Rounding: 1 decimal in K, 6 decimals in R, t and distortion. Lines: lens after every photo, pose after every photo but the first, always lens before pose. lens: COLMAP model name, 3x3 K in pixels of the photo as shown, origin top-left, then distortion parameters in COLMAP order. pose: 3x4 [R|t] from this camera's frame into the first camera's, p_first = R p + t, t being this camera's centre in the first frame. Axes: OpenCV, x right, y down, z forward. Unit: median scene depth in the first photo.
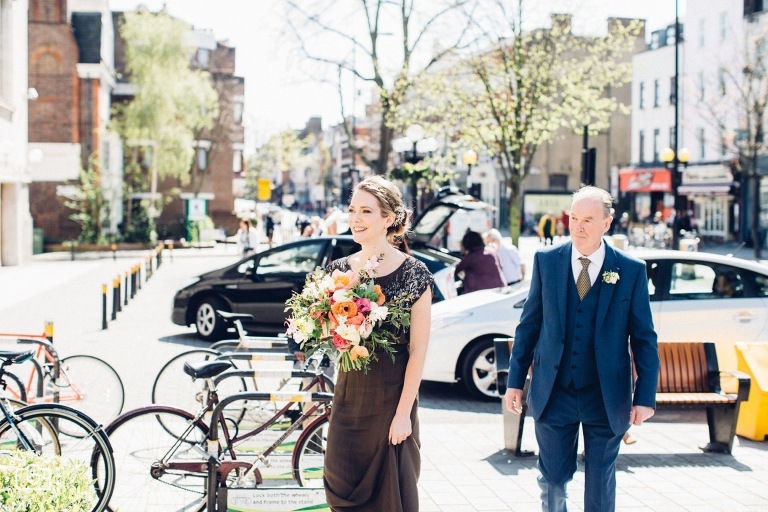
lens RADIAL K [[1124.6, 0, 384.0], [0, 1124.6, 256.0], [0, 0, 1]] dist [-0.088443, -0.041255]
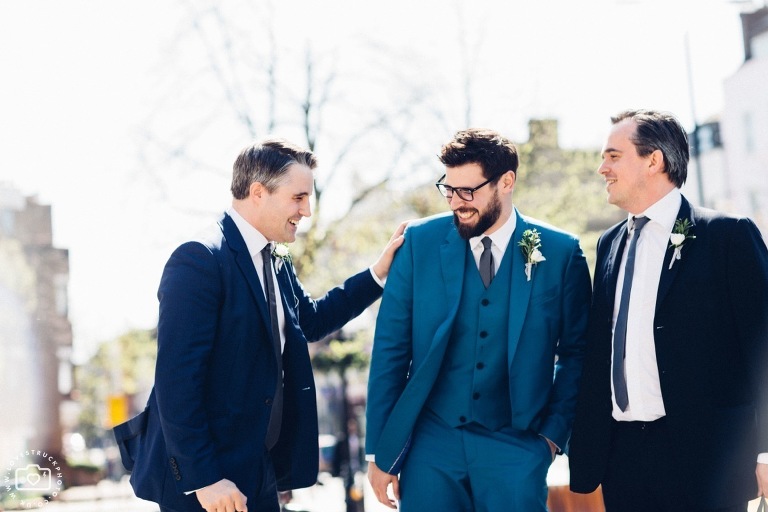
lens RADIAL K [[1947.0, 0, 384.0], [0, 1947.0, 256.0], [0, 0, 1]] dist [-0.002652, 0.926392]
pose [[0.995573, -0.071262, 0.061283, -0.012369], [0.079545, 0.986155, -0.145499, 0.031025], [-0.050066, 0.149730, 0.987459, -0.161823]]
